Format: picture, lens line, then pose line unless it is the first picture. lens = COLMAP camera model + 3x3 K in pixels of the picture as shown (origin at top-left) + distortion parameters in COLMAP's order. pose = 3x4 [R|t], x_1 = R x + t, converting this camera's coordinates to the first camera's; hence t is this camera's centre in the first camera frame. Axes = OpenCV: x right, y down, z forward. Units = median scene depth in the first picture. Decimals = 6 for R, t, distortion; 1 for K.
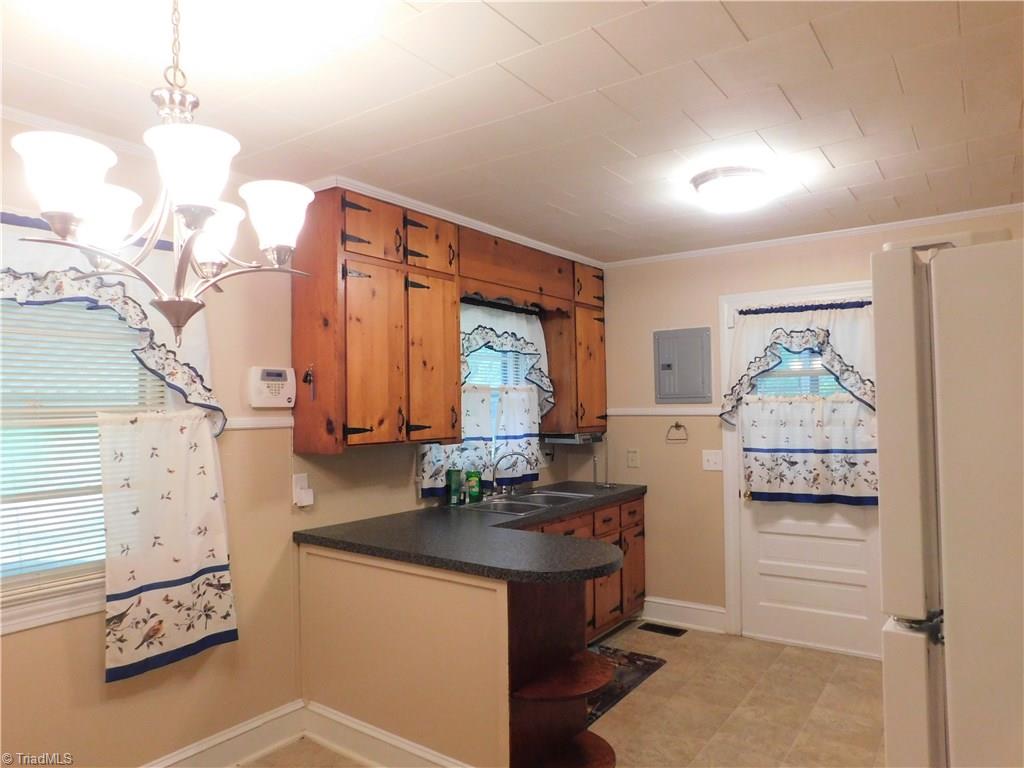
lens RADIAL K [[694.3, 0, 512.0], [0, 694.3, 384.0], [0, 0, 1]] dist [0.001272, 0.001034]
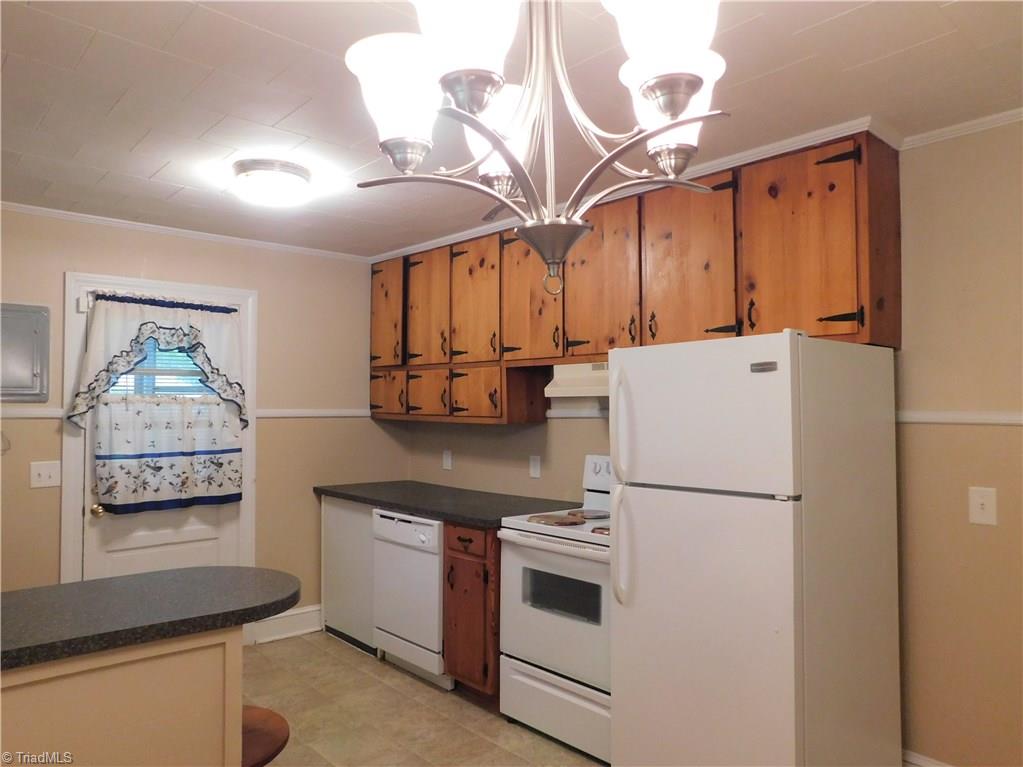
lens RADIAL K [[723.7, 0, 511.5], [0, 723.7, 383.5], [0, 0, 1]] dist [0.005150, 0.001593]
pose [[0.259995, 0.045067, 0.964558, -0.421440], [-0.033905, 0.998720, -0.037524, 0.021099], [-0.965015, -0.022948, 0.261190, 0.297957]]
